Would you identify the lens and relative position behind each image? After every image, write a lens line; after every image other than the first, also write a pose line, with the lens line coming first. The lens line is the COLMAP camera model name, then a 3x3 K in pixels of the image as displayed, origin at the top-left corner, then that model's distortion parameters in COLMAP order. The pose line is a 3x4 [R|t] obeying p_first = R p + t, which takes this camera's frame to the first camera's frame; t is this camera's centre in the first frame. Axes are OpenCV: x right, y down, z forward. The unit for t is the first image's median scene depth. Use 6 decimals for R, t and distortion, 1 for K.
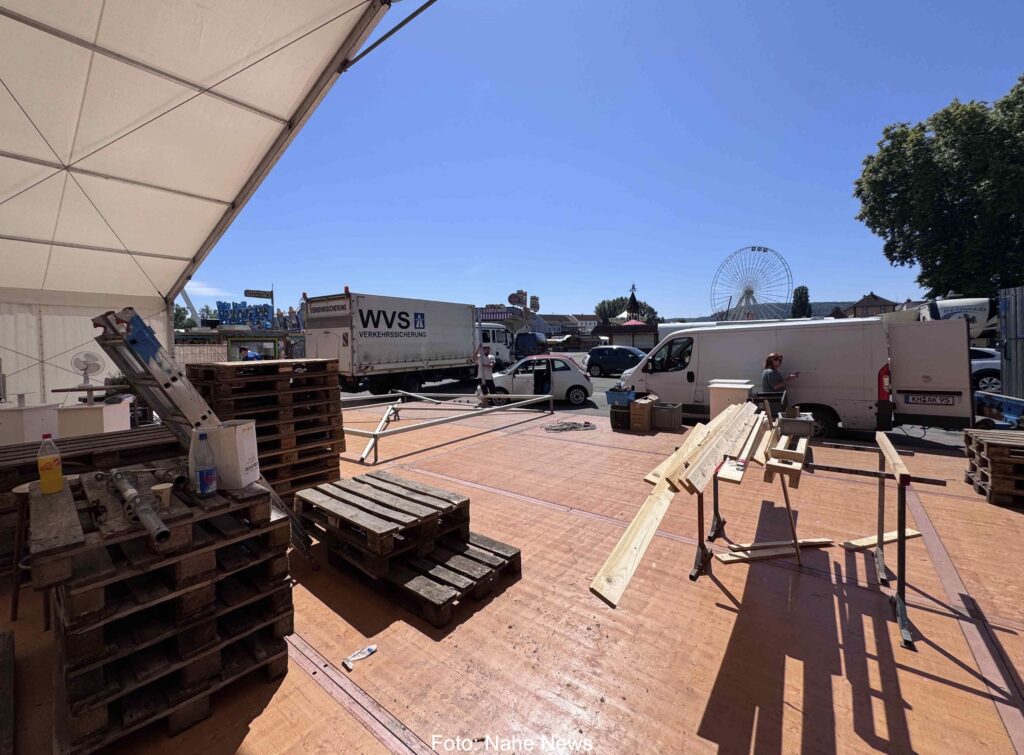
lens RADIAL K [[398.6, 0, 496.5], [0, 398.6, 348.7], [0, 0, 1]] dist [-0.001863, 0.000029]
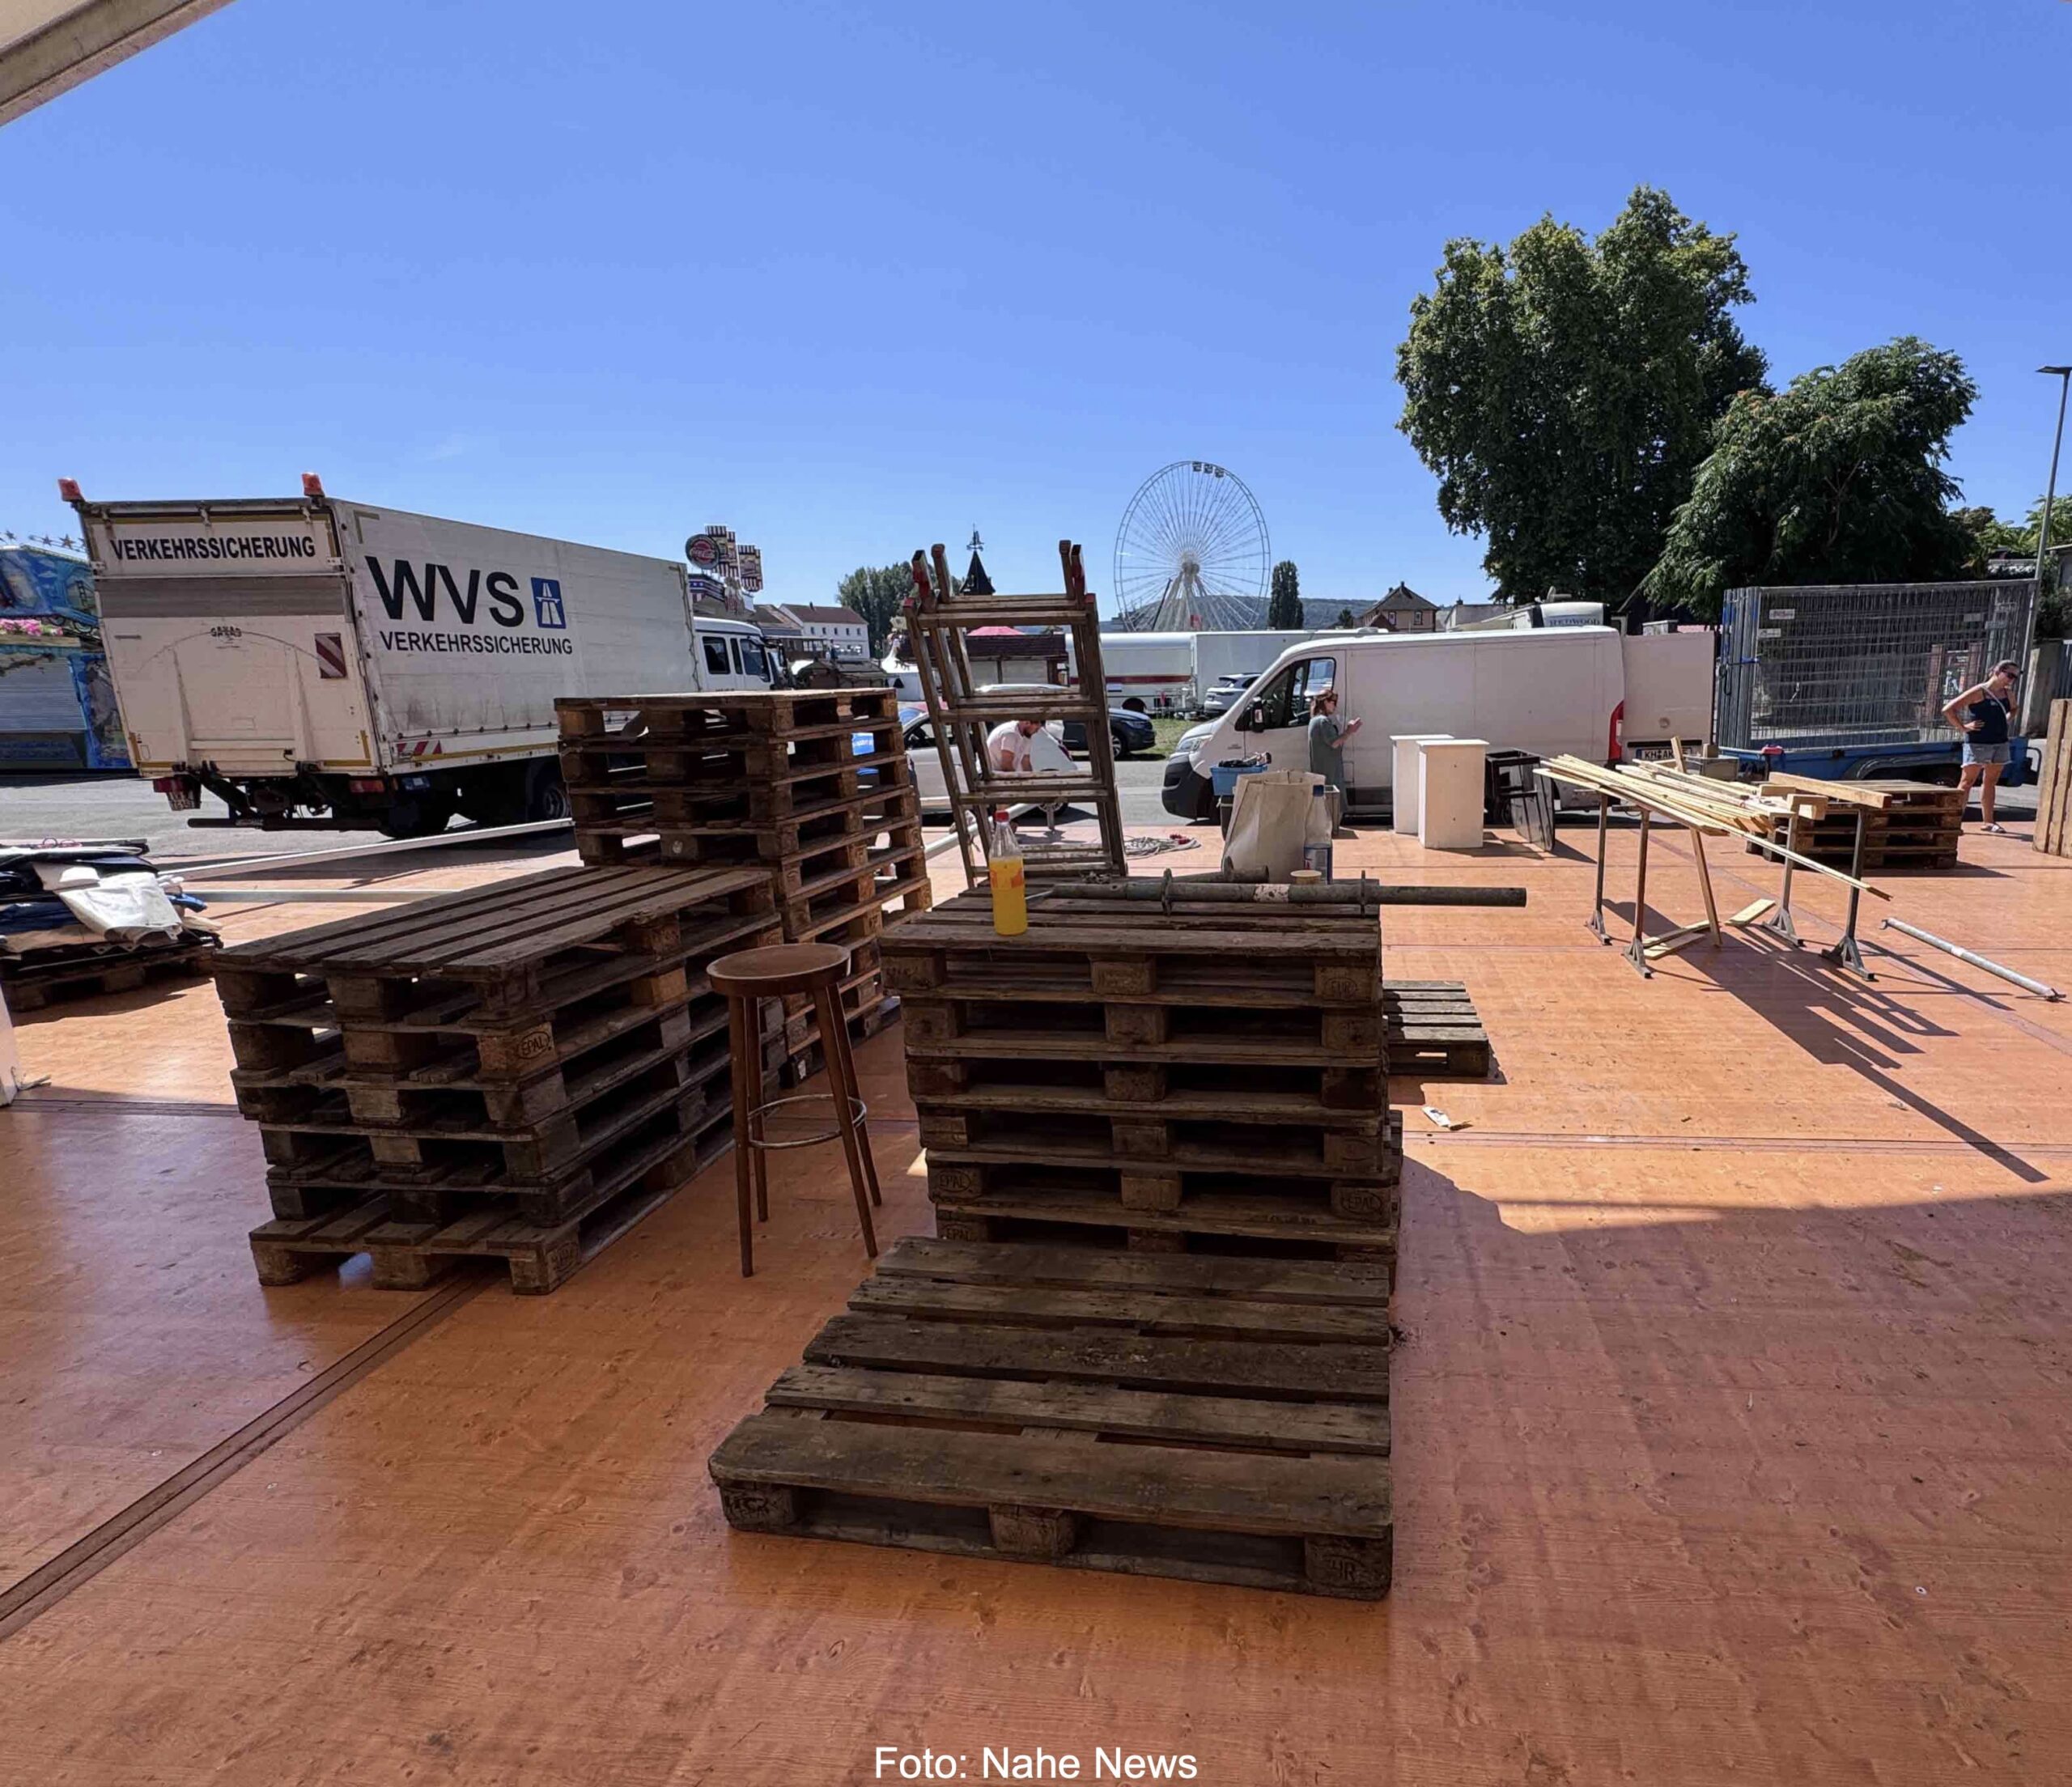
lens RADIAL K [[1119.2, 0, 1040.5], [0, 1119.2, 895.3], [0, 0, 1]] dist [-0.001022, -0.000895]
pose [[0.852376, -0.093431, 0.514515, -0.285664], [0.007914, 0.986102, 0.165955, 0.015026], [-0.522870, -0.137384, 0.841269, -0.023860]]
